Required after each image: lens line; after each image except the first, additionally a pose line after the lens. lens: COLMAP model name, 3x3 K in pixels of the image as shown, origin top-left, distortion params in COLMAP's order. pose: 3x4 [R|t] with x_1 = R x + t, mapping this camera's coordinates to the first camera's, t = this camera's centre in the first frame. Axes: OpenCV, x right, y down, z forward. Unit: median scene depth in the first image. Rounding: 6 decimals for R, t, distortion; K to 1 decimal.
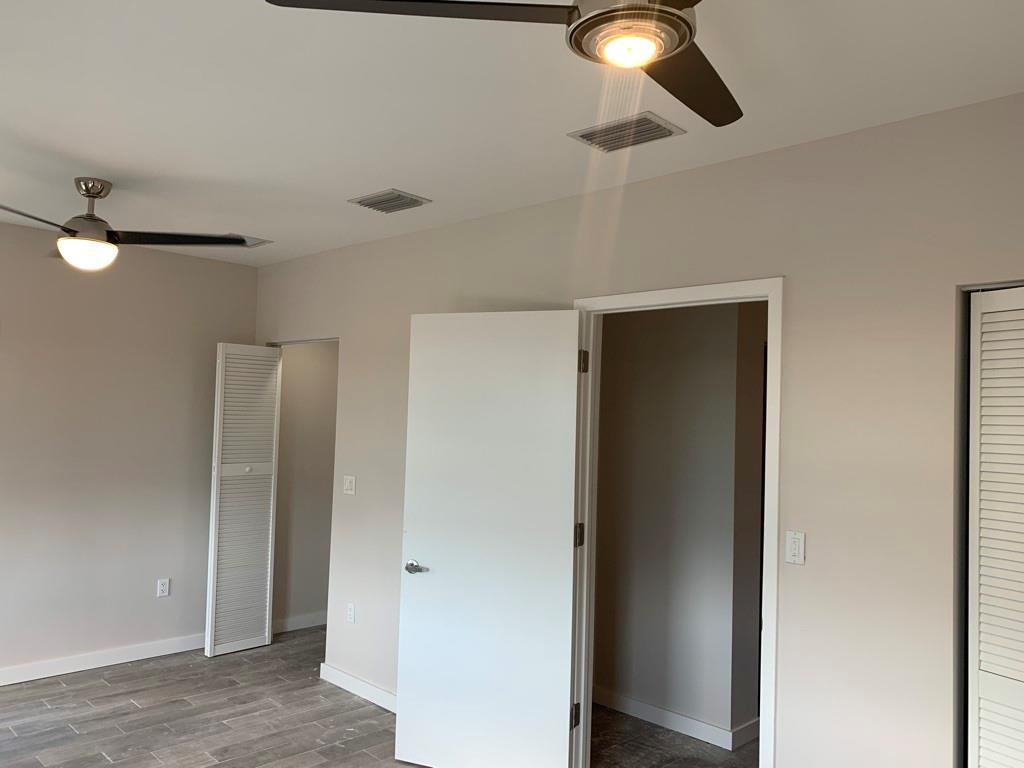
lens RADIAL K [[804.6, 0, 507.5], [0, 804.6, 379.8], [0, 0, 1]] dist [0.010286, -0.007637]
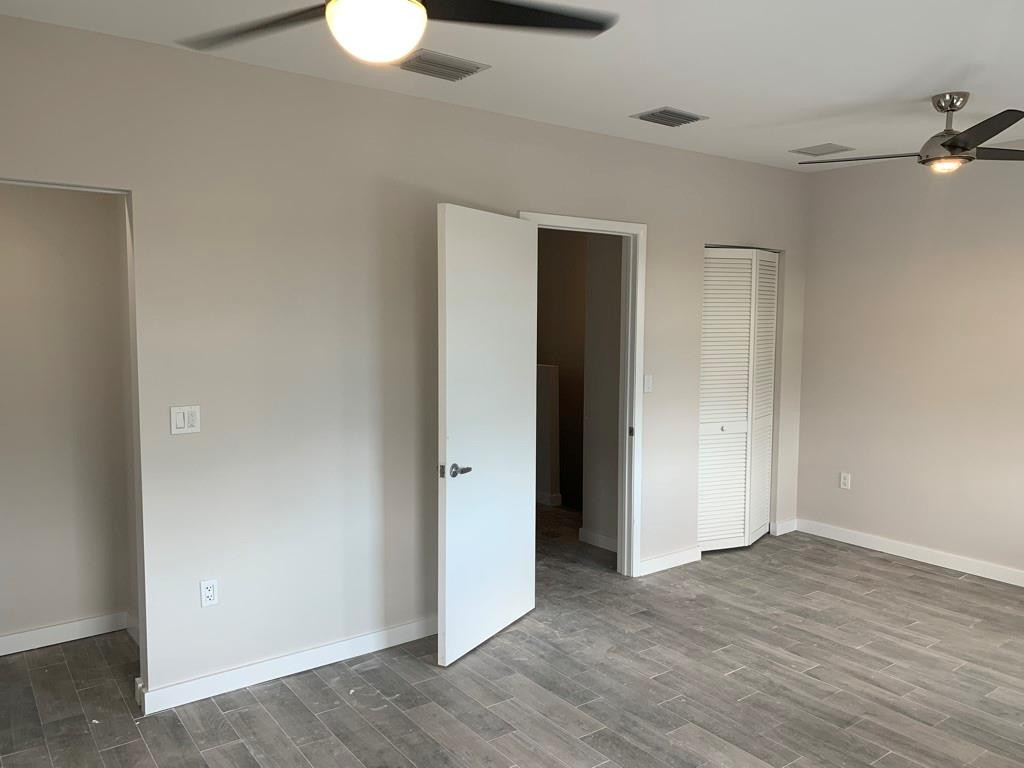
lens RADIAL K [[804.6, 0, 507.5], [0, 804.6, 379.8], [0, 0, 1]] dist [0.010286, -0.007637]
pose [[0.132713, -0.116292, 0.984309, -0.925174], [-0.045101, 0.991356, 0.123205, 0.000798], [-0.990128, -0.060744, 0.126321, 0.724074]]
